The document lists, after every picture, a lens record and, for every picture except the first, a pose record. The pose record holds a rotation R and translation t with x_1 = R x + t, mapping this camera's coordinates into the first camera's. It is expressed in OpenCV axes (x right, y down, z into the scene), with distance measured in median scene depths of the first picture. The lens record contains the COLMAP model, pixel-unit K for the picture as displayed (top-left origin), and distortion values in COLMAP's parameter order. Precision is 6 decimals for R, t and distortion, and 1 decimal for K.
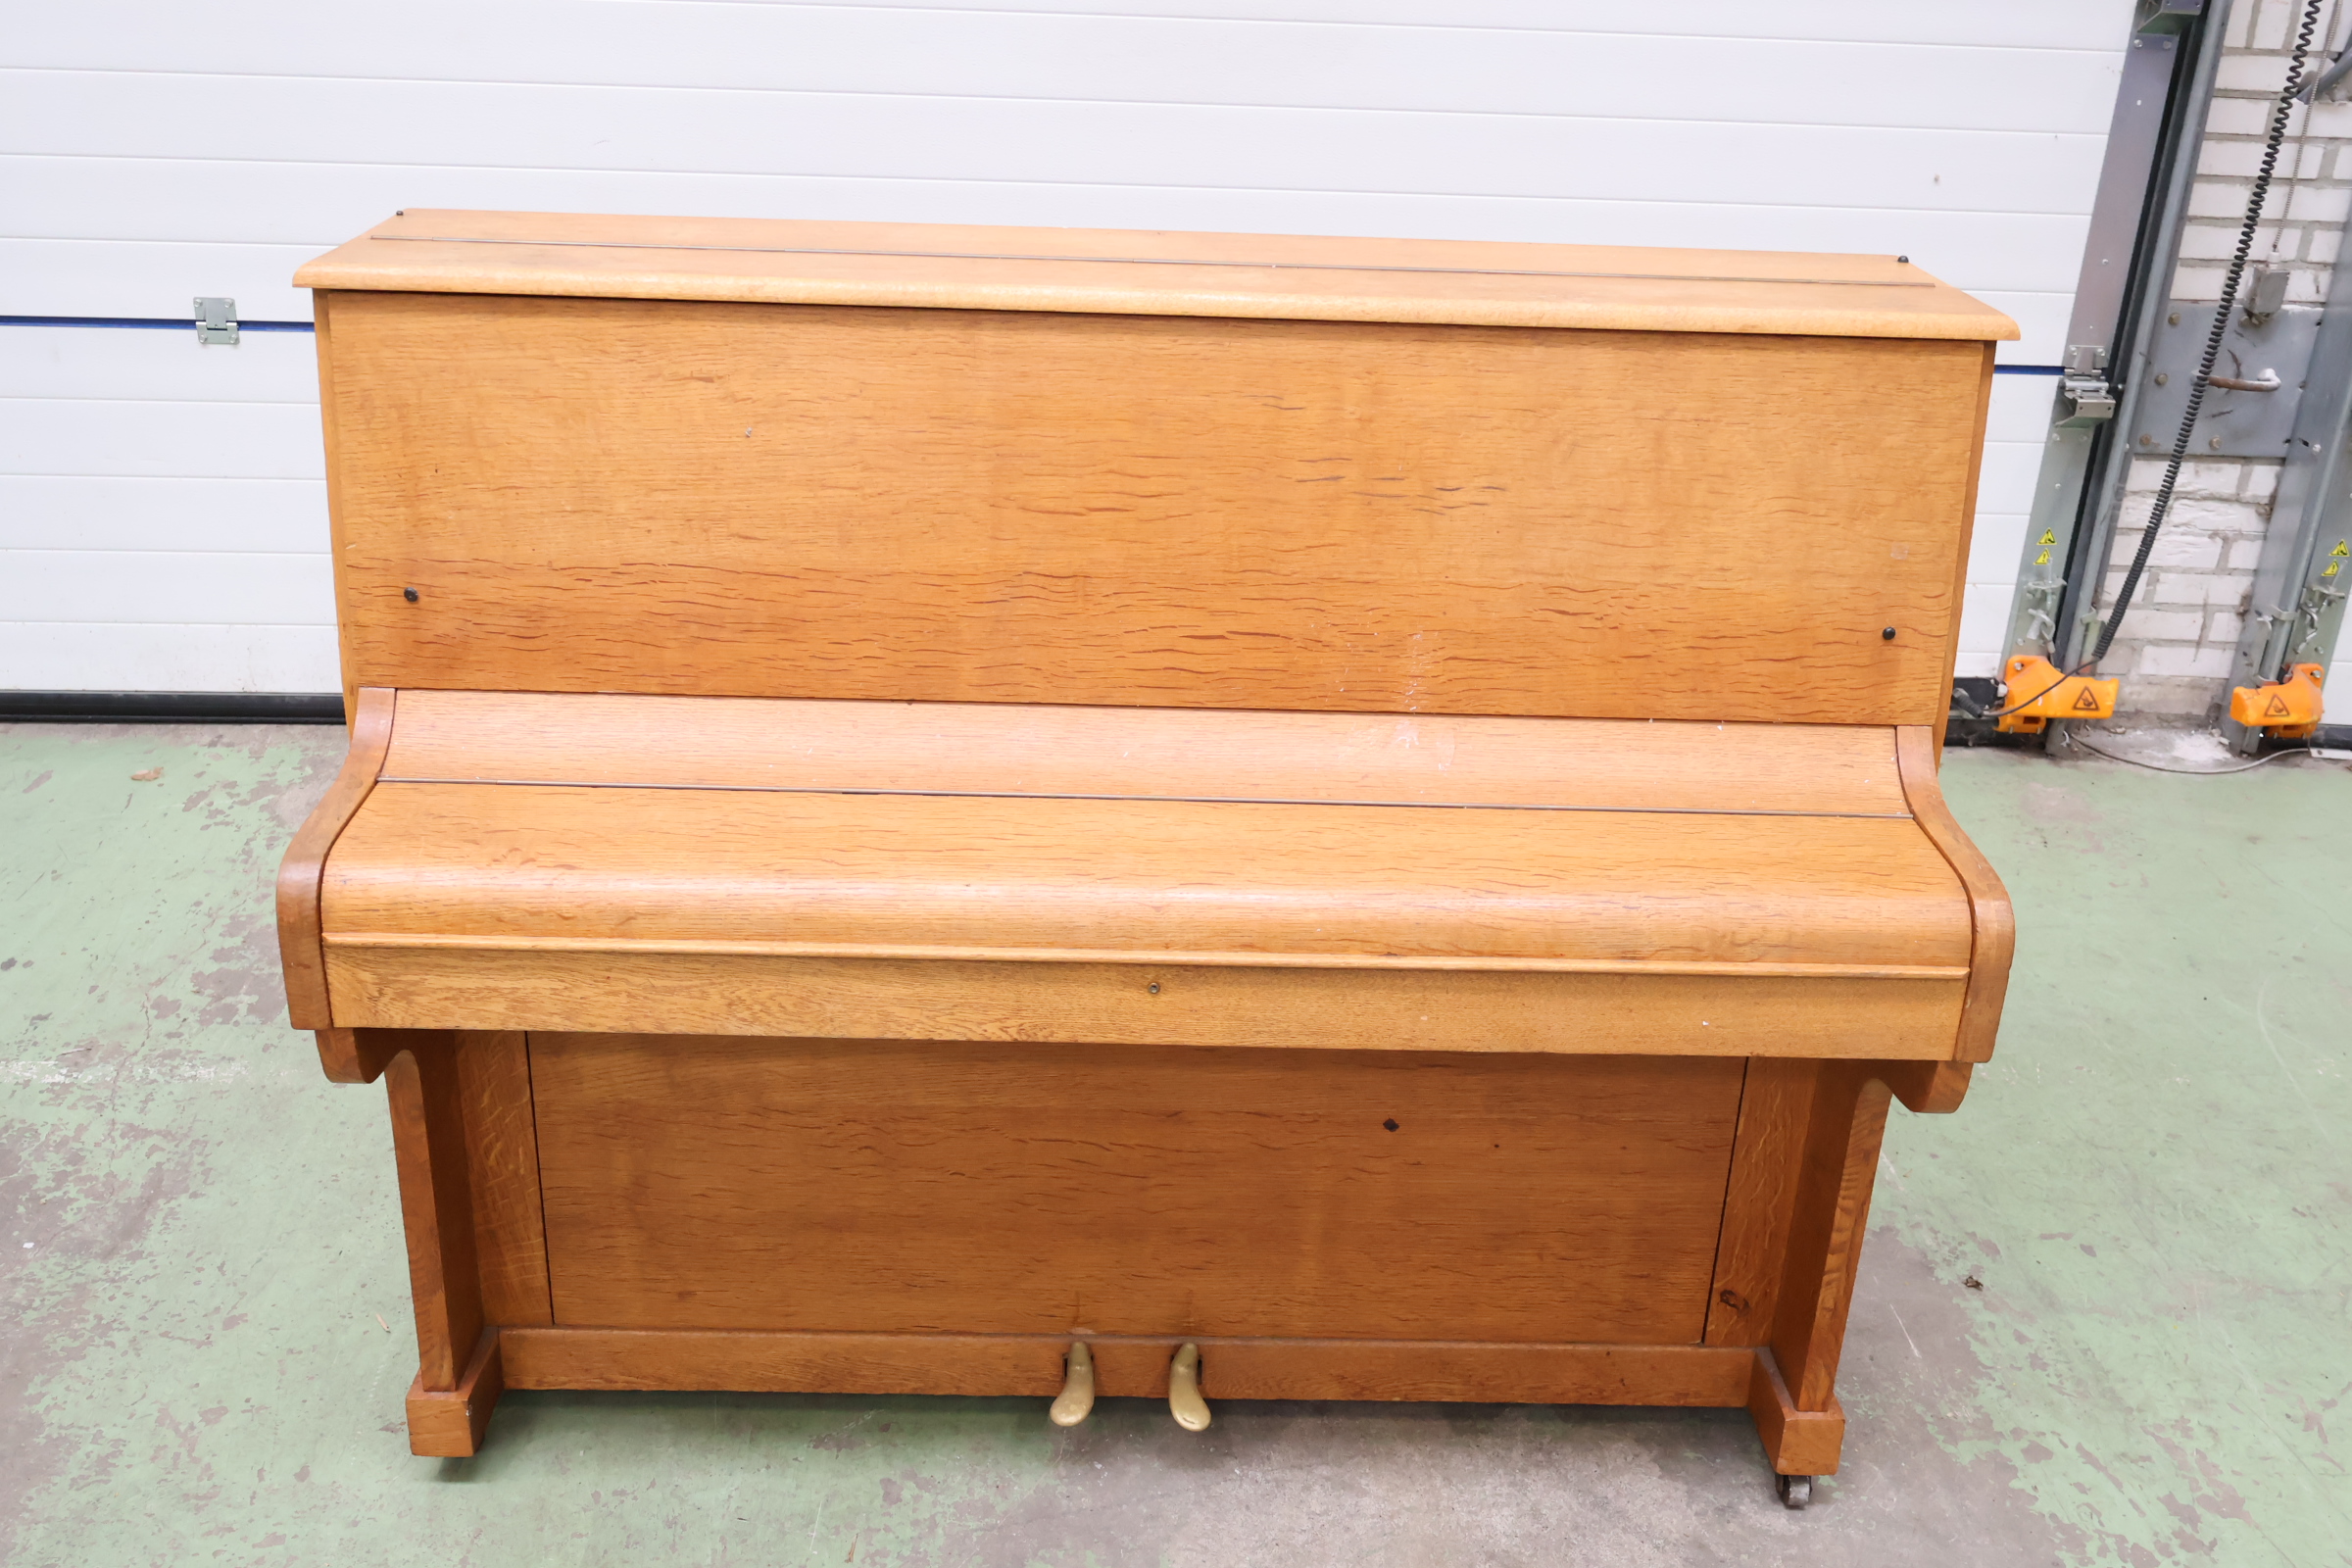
lens RADIAL K [[2202.2, 0, 1180.3], [0, 2202.2, 766.7], [0, 0, 1]] dist [0.009963, -0.003409]
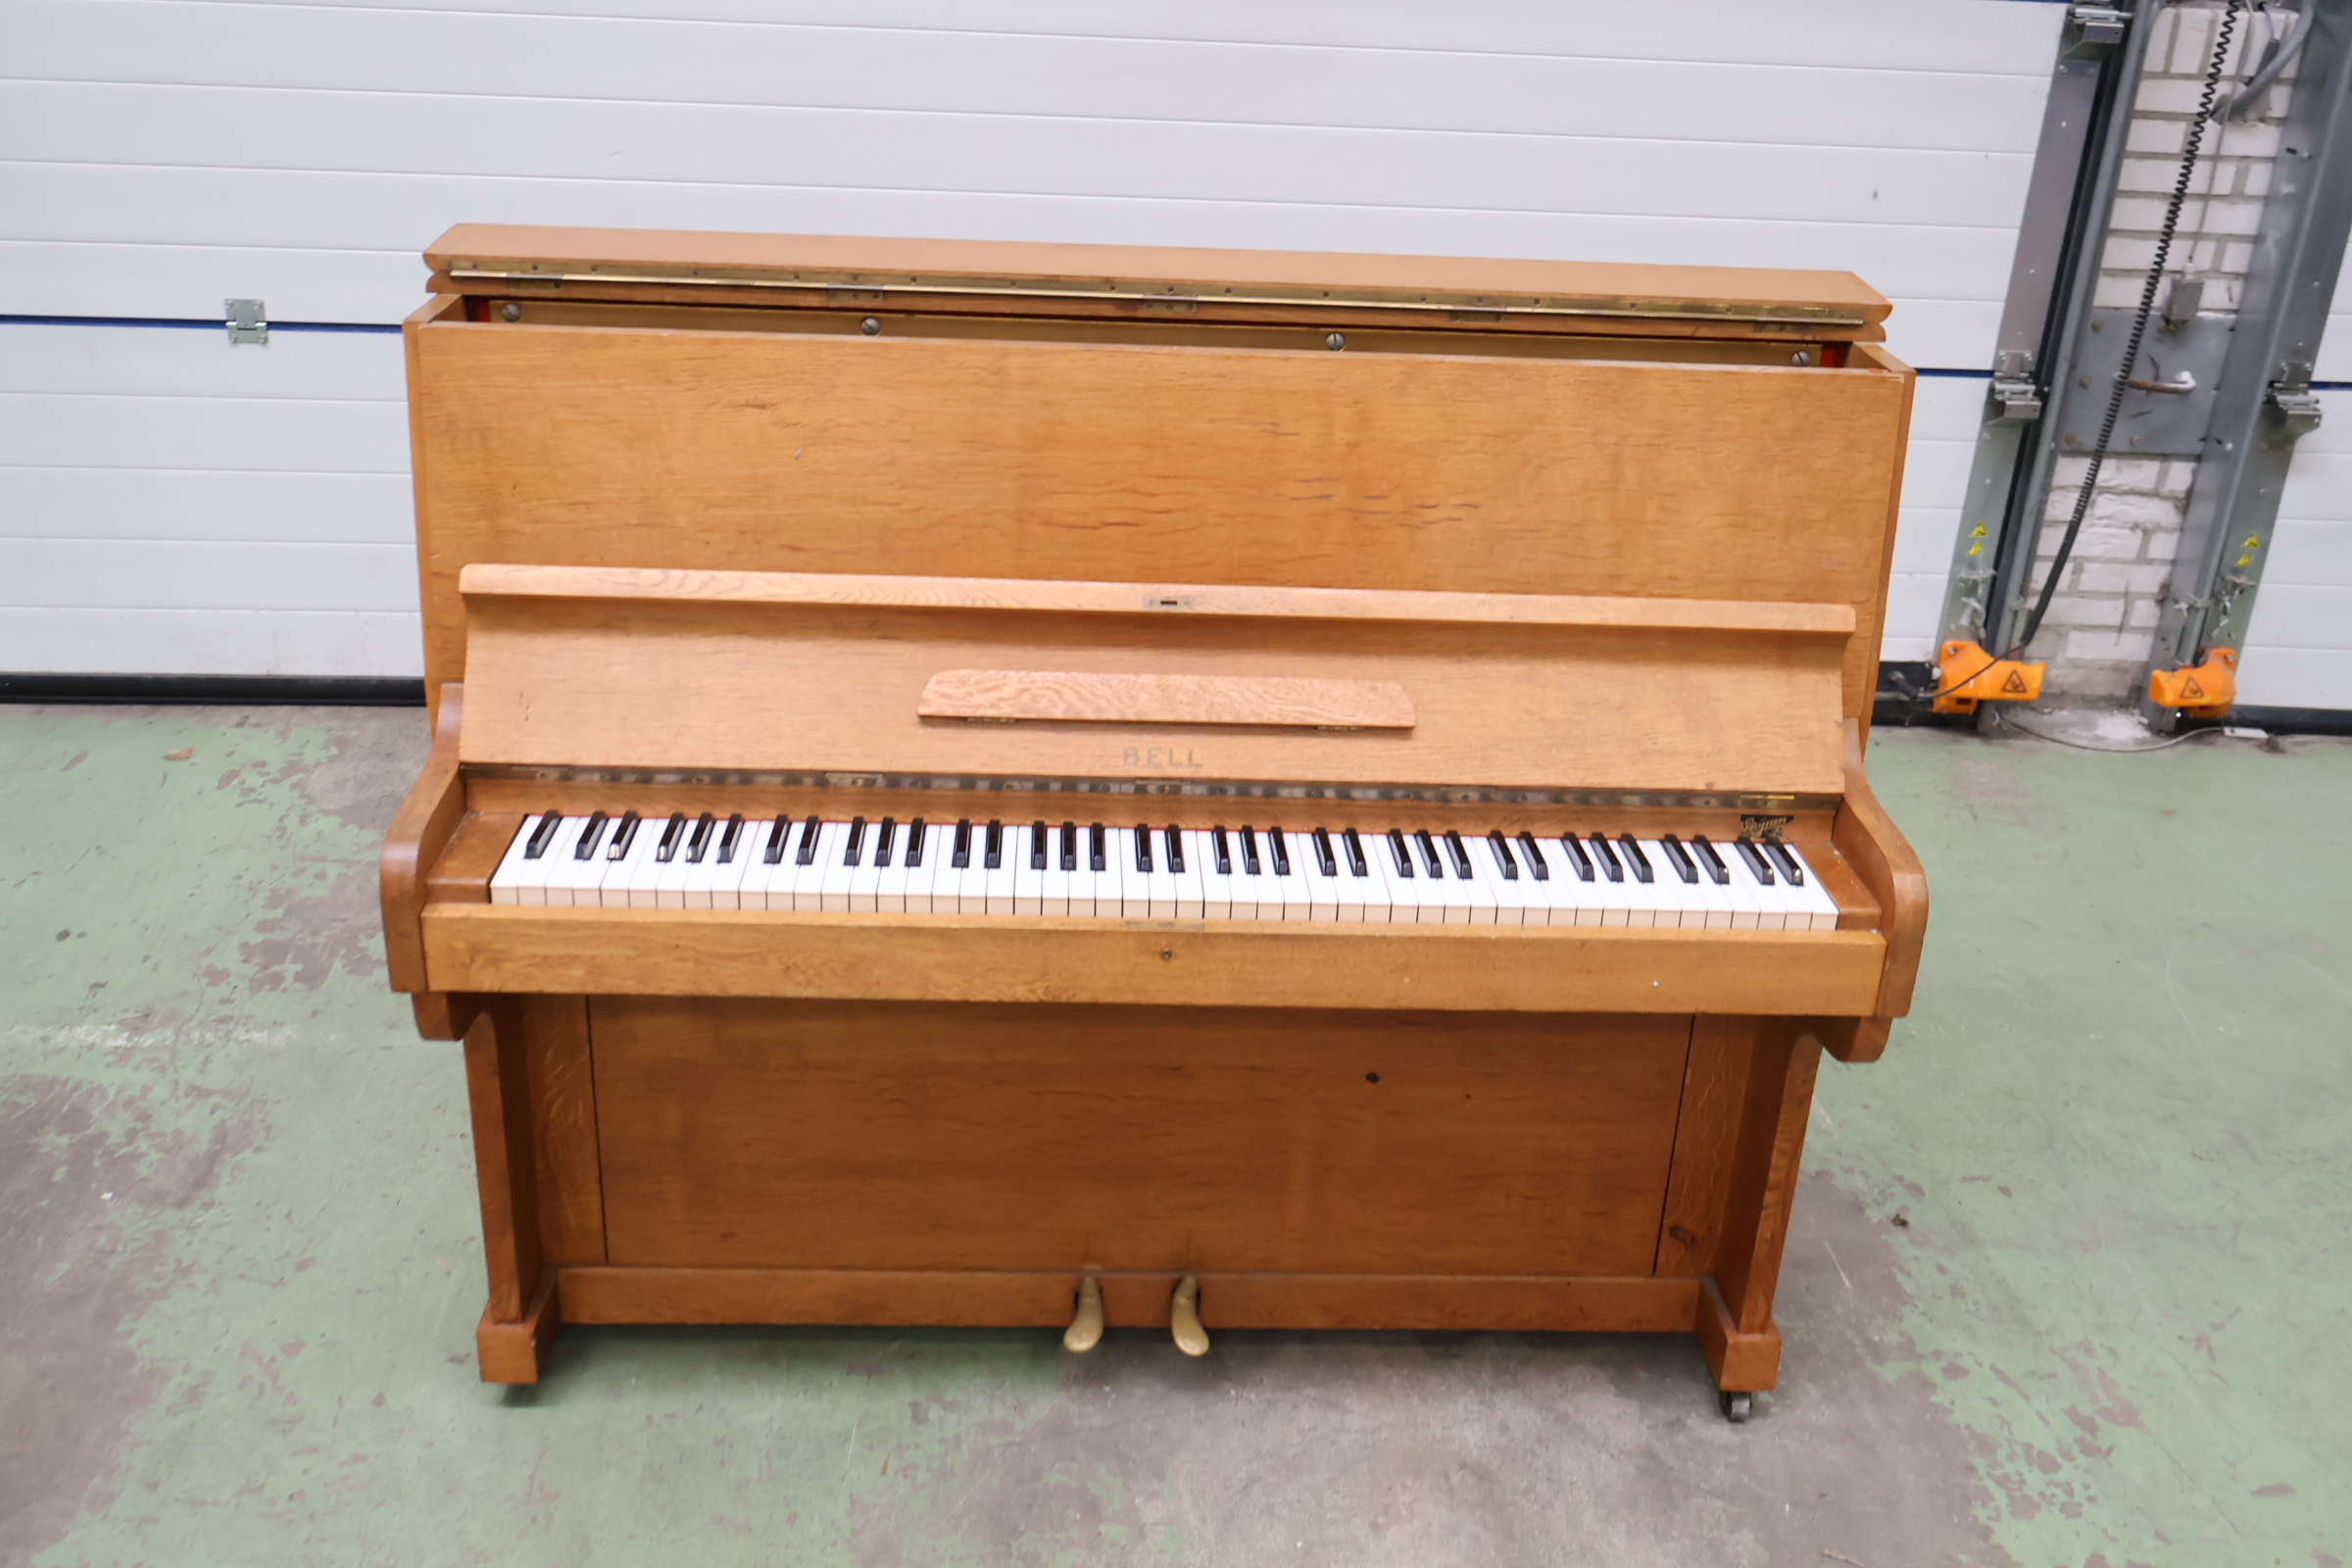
lens RADIAL K [[2206.3, 0, 1193.6], [0, 2206.3, 756.9], [0, 0, 1]] dist [0.010340, 0.008534]
pose [[0.999686, -0.000688, 0.025067, -0.020472], [0.000442, 0.999952, 0.009807, -0.008248], [-0.025073, -0.009793, 0.999638, -0.094626]]
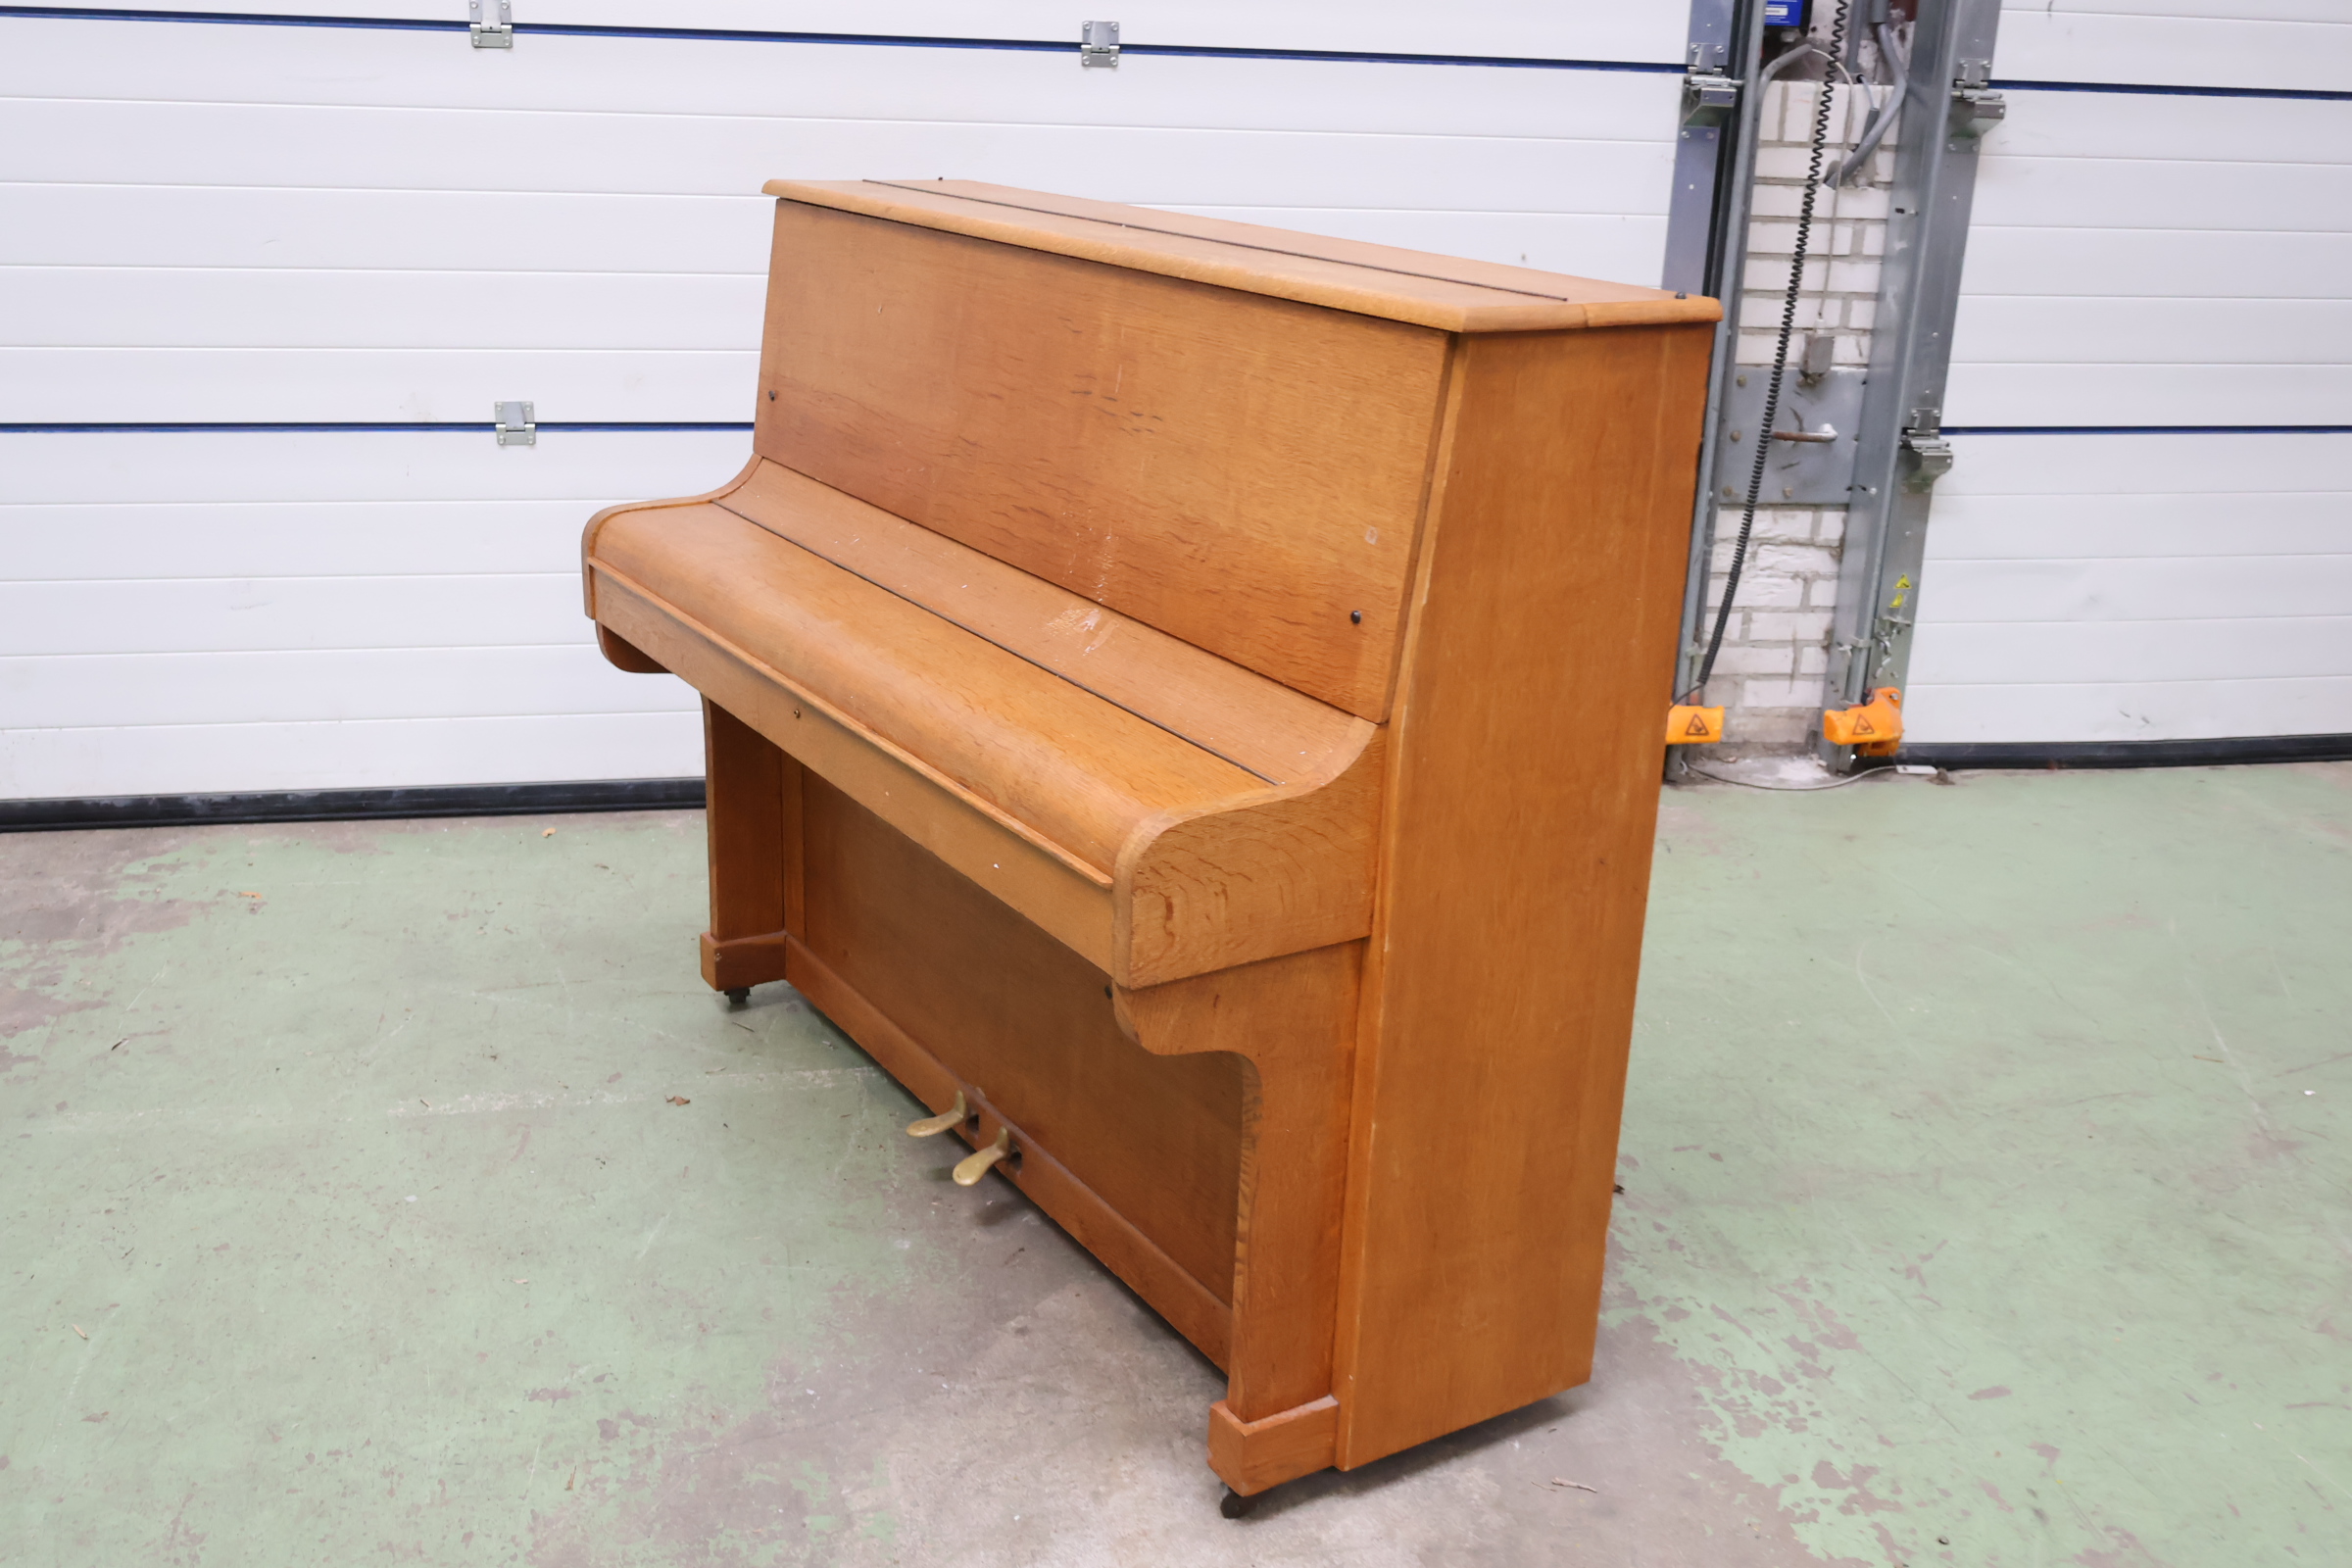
lens RADIAL K [[2202.7, 0, 1165.2], [0, 2202.7, 777.1], [0, 0, 1]] dist [0.004924, 0.006399]
pose [[0.989993, -0.051275, 0.131474, 0.006377], [0.063480, 0.993882, -0.090381, 0.127801], [-0.126035, 0.097823, 0.987191, -0.075252]]
